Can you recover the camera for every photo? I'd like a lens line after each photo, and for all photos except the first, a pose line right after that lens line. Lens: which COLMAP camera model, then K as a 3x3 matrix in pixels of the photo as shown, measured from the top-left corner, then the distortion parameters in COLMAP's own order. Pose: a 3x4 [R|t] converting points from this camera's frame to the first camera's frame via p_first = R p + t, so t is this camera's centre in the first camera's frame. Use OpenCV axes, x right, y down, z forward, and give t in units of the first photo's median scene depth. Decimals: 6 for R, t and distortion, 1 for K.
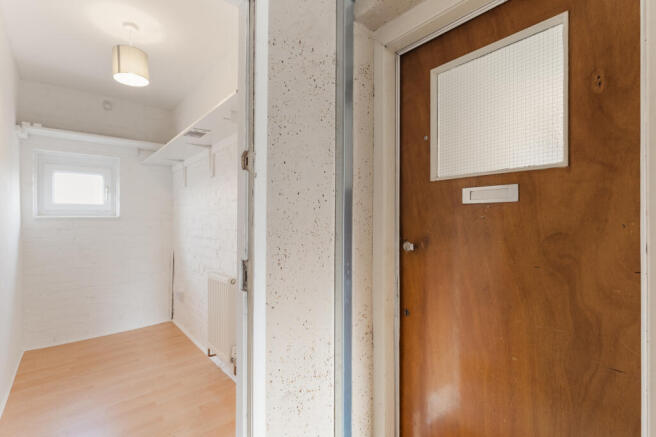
lens RADIAL K [[308.6, 0, 328.0], [0, 308.6, 218.5], [0, 0, 1]] dist [-0.003307, -0.000556]
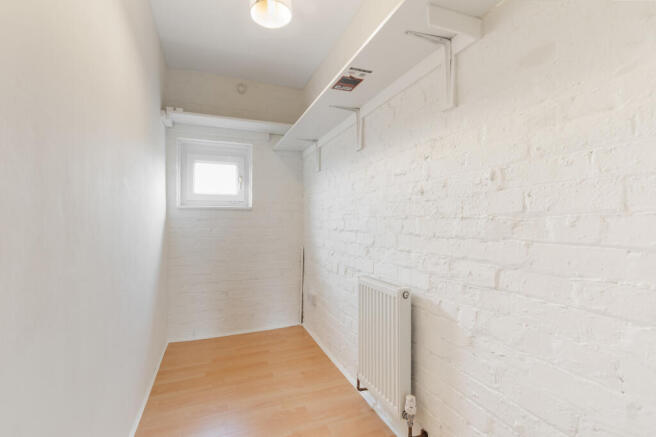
lens RADIAL K [[308.6, 0, 328.0], [0, 308.6, 218.5], [0, 0, 1]] dist [-0.003307, -0.000556]
pose [[0.942902, 0.004259, -0.333042, -0.176587], [-0.004595, 0.999989, -0.000222, 0.030861], [0.333038, 0.001740, 0.942912, 0.234102]]
